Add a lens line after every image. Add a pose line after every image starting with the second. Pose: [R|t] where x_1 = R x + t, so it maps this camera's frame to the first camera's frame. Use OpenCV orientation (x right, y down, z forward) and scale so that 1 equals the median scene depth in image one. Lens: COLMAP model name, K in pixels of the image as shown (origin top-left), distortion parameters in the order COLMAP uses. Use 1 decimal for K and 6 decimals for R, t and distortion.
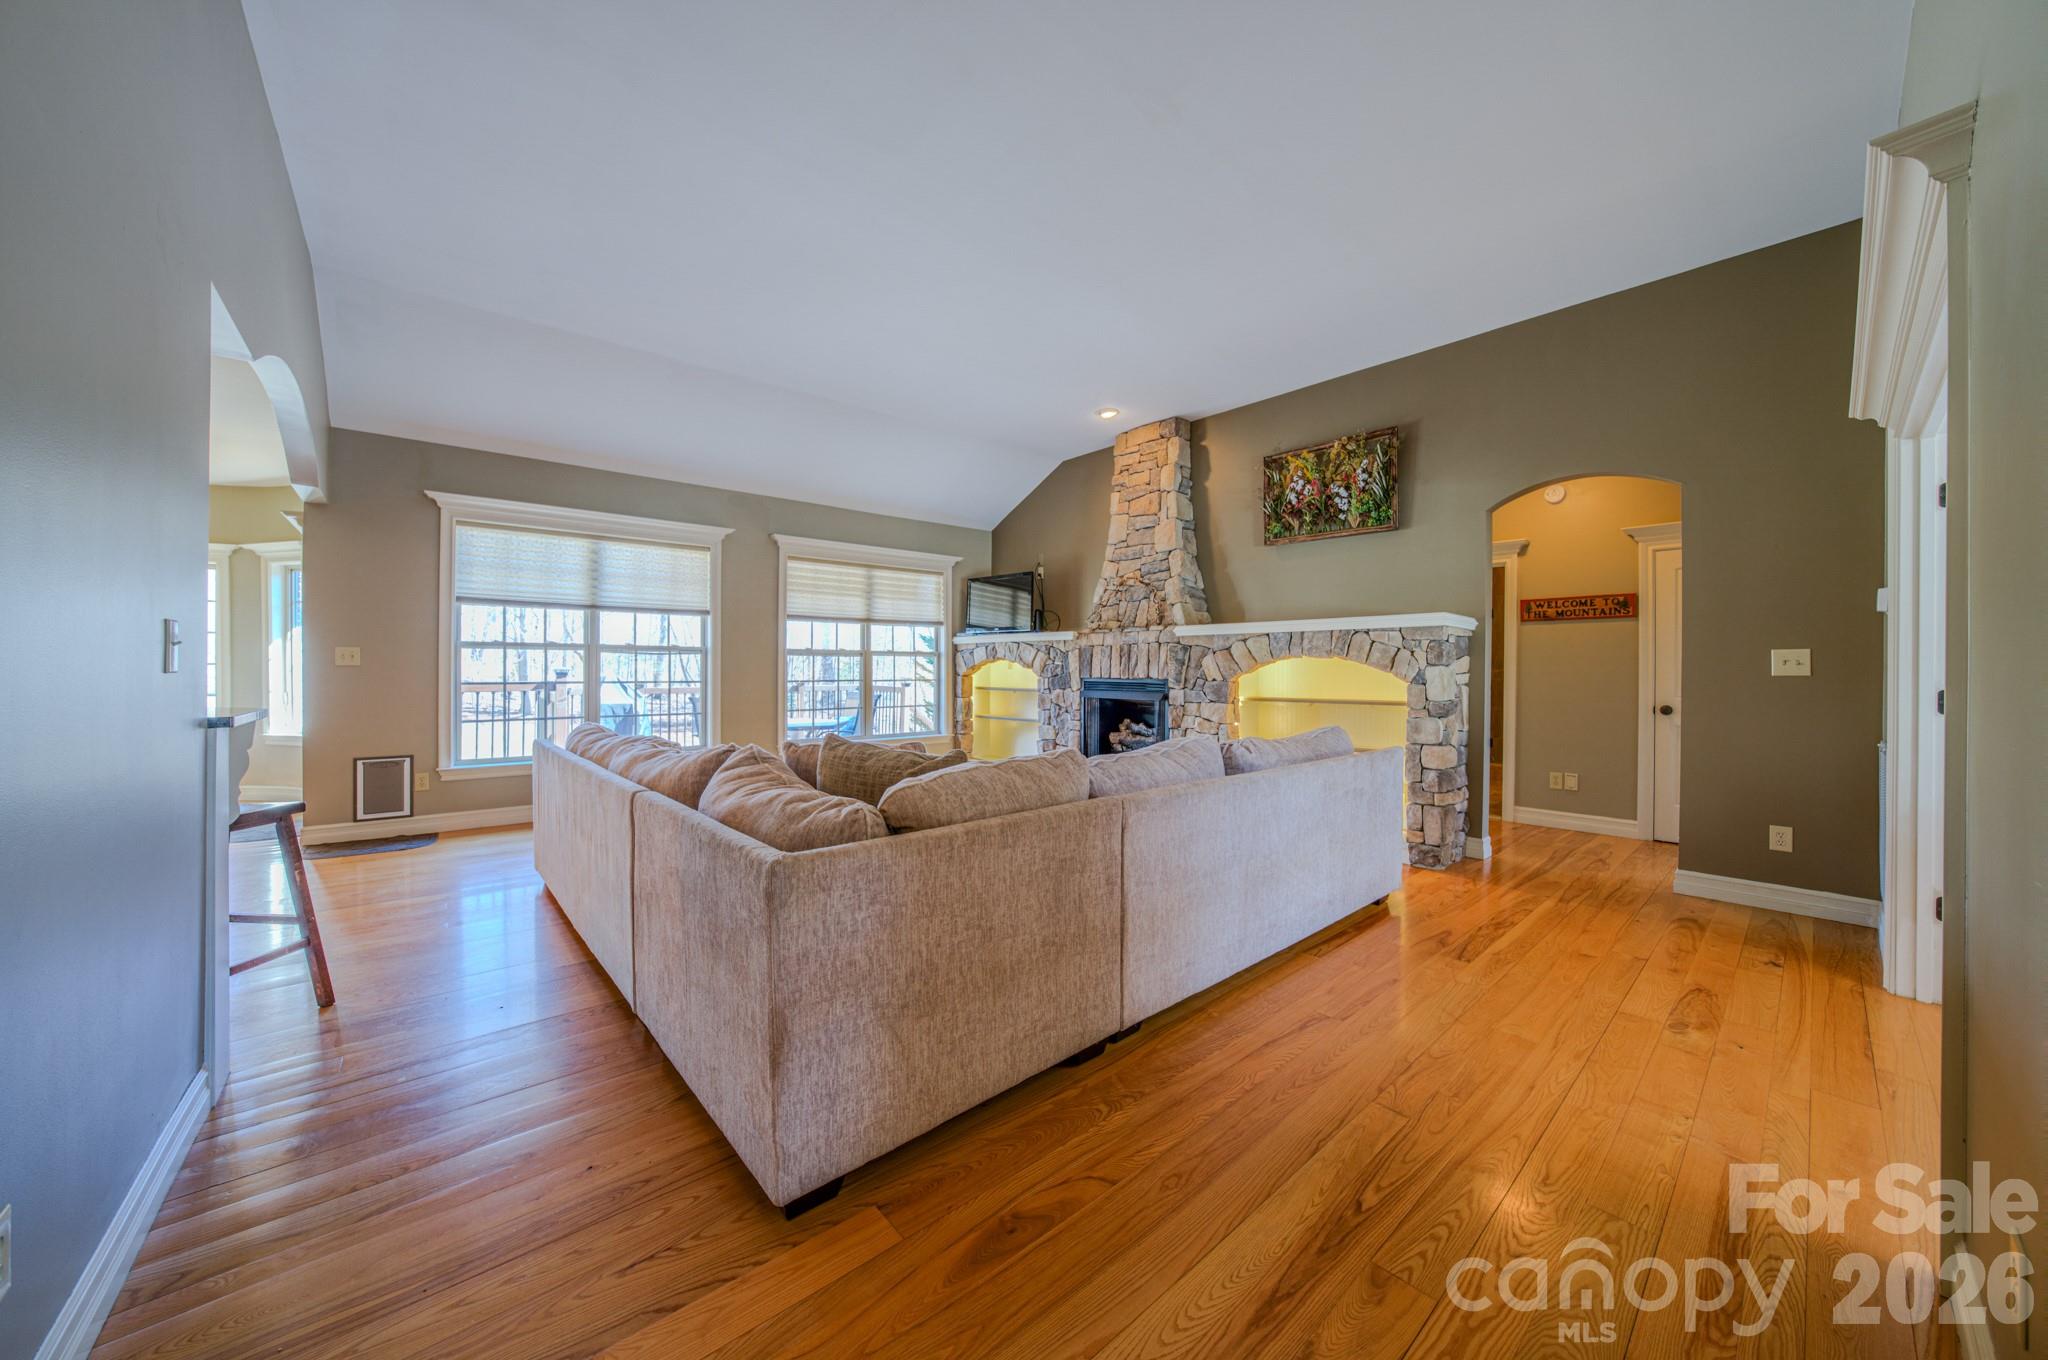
lens RADIAL K [[710.8, 0, 1019.0], [0, 710.8, 665.0], [0, 0, 1]] dist [-0.015243, 0.001164]
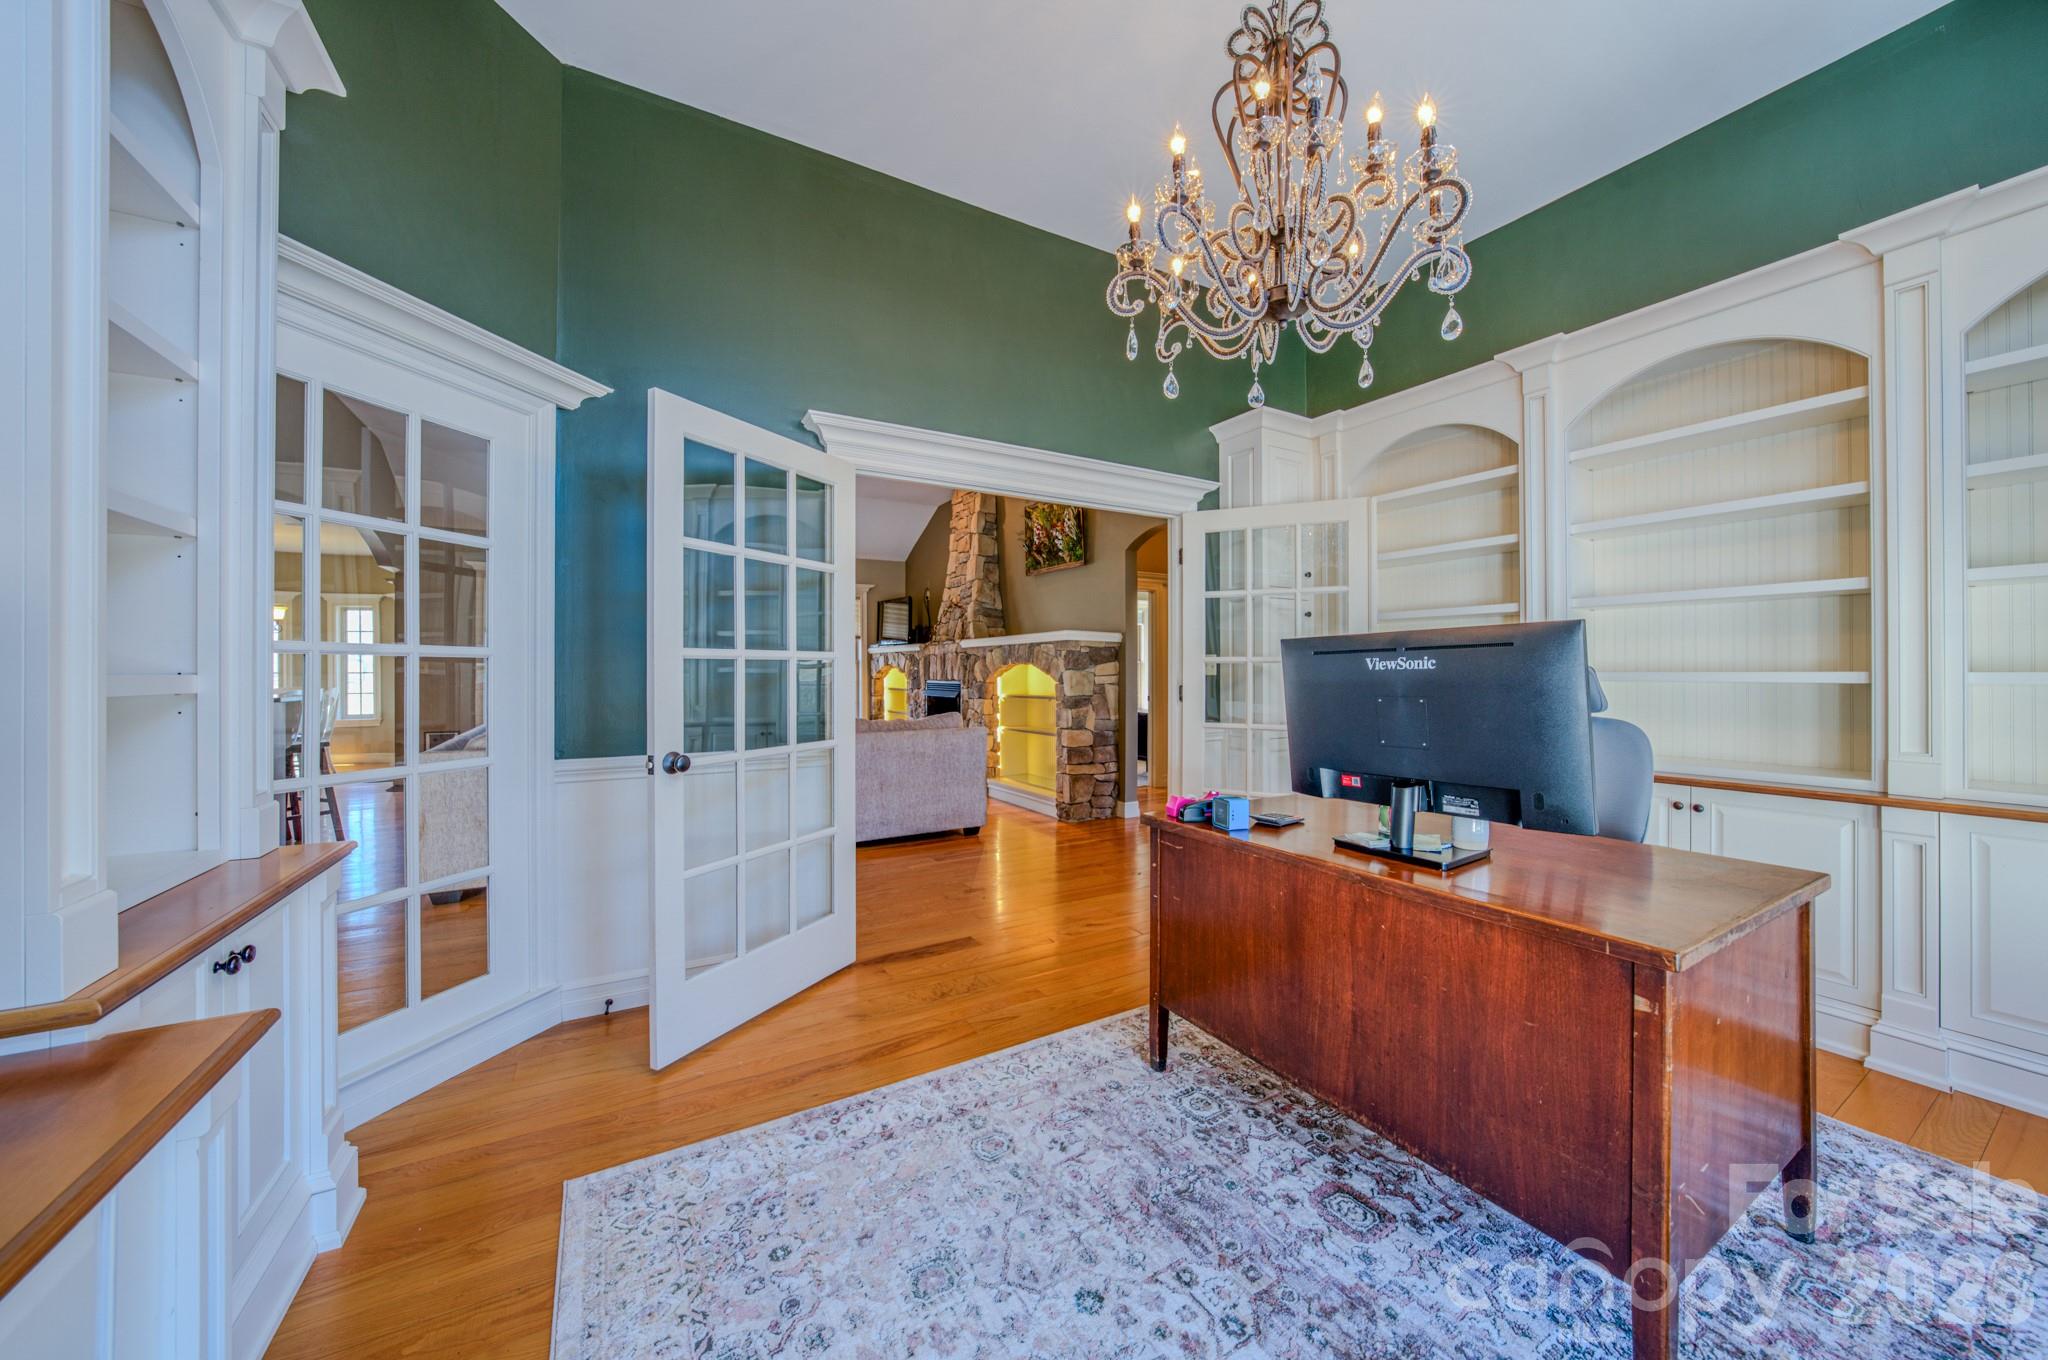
lens RADIAL K [[710.8, 0, 1006.1], [0, 710.8, 670.3], [0, 0, 1]] dist [-0.015243, 0.001164]
pose [[0.978626, -0.007847, -0.205499, 0.585613], [0.008907, 0.999951, 0.004233, -0.003745], [0.205456, -0.005973, 0.978648, -0.270847]]
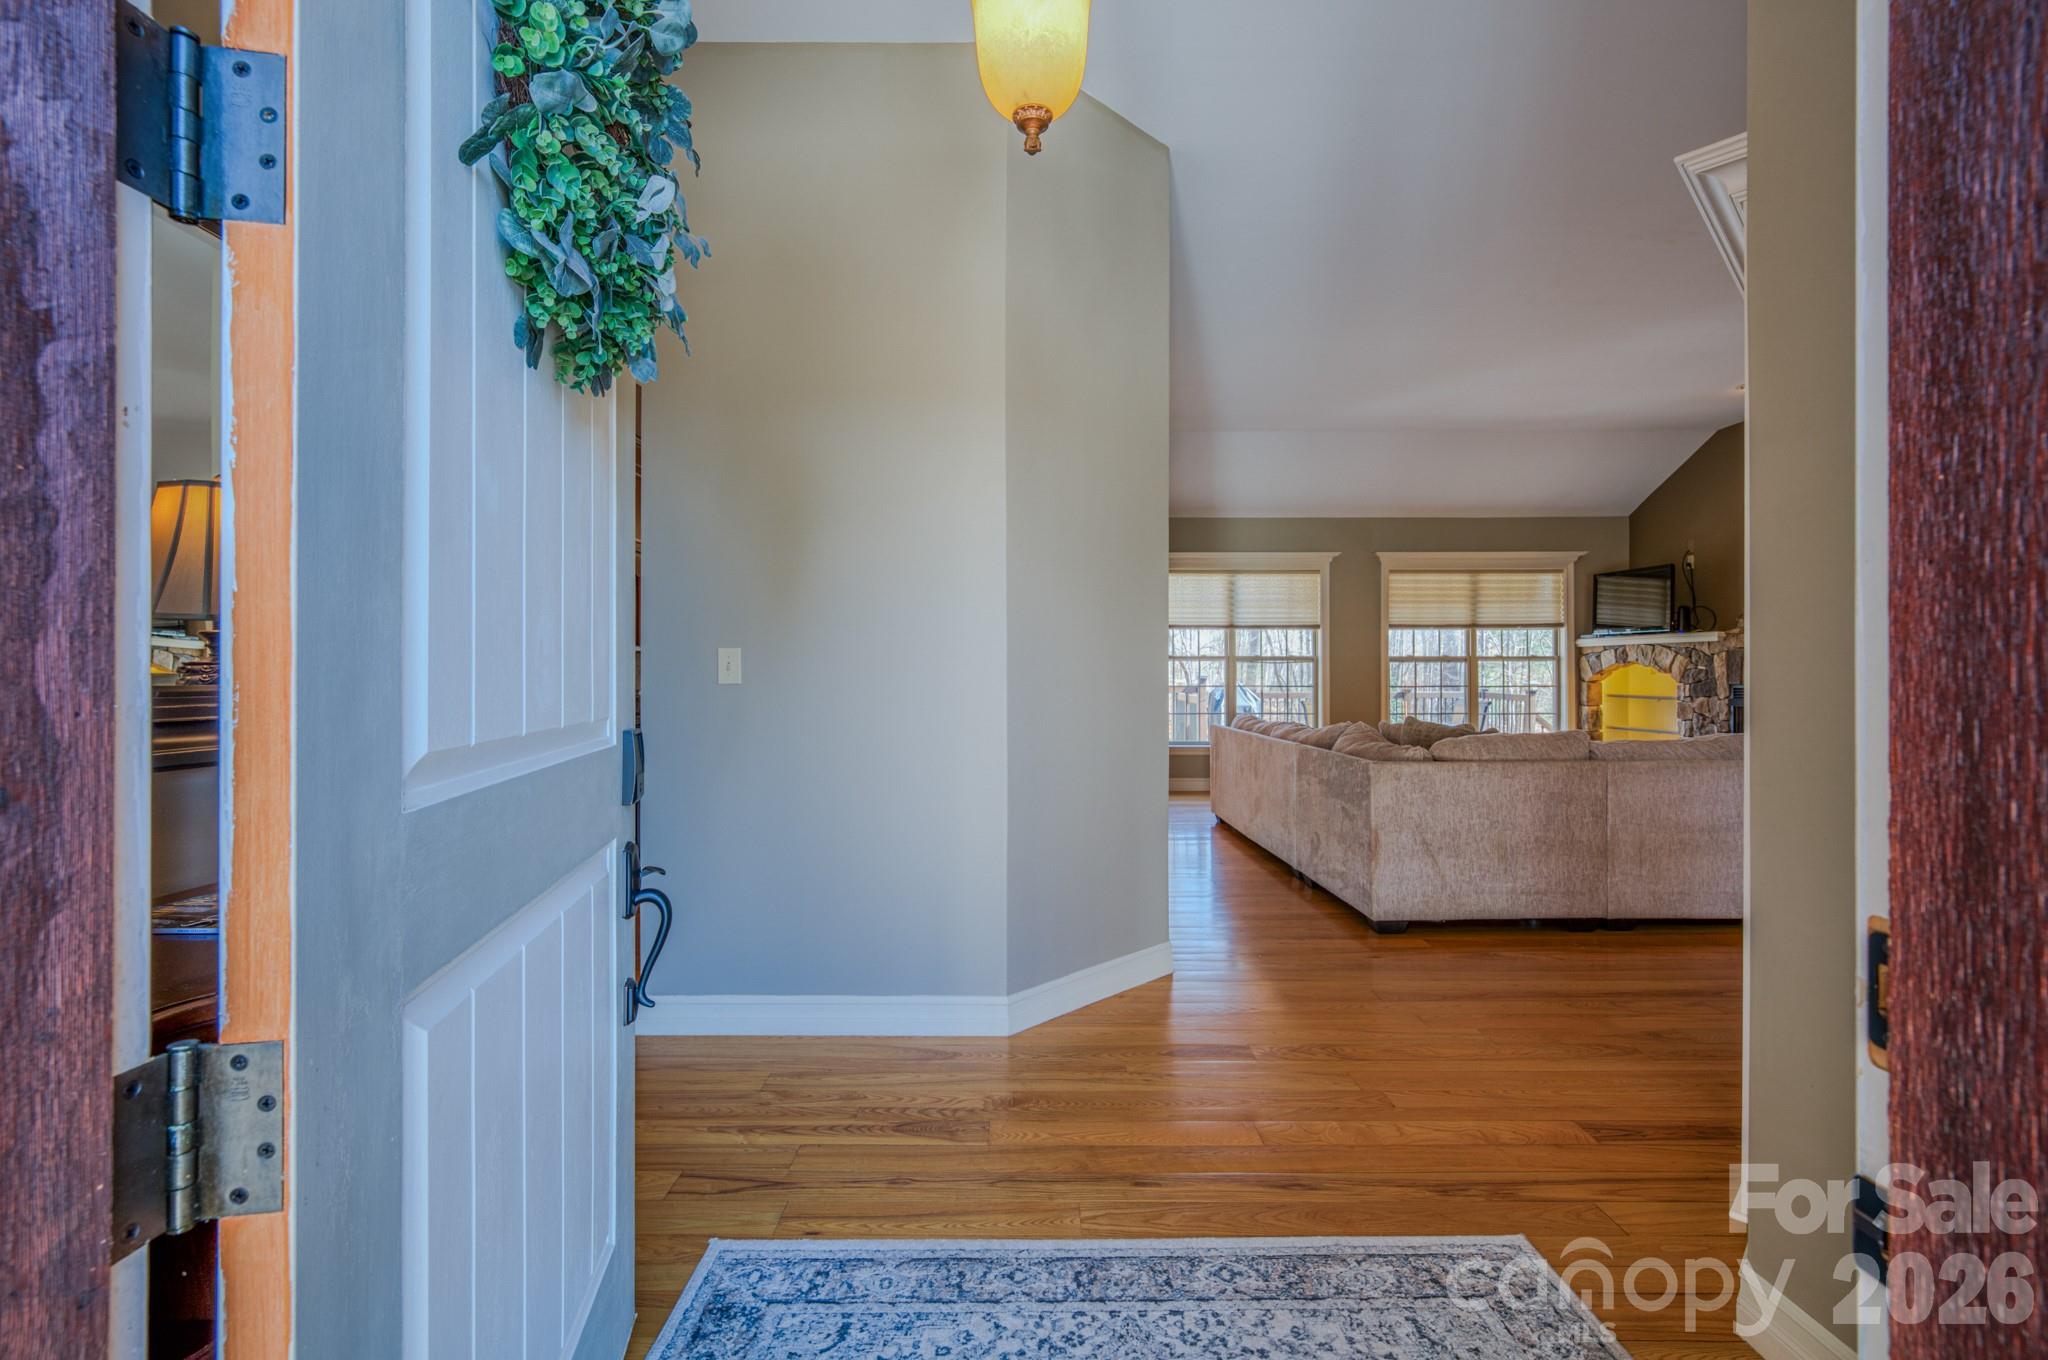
lens RADIAL K [[909.0, 0, 1027.7], [0, 909.0, 669.8], [0, 0, 1]] dist [-0.002203, -0.000443]
pose [[0.762163, -0.007404, -0.647343, 0.180164], [0.008021, 0.999966, -0.001994, -0.005264], [0.647336, -0.003673, 0.762196, -0.497447]]
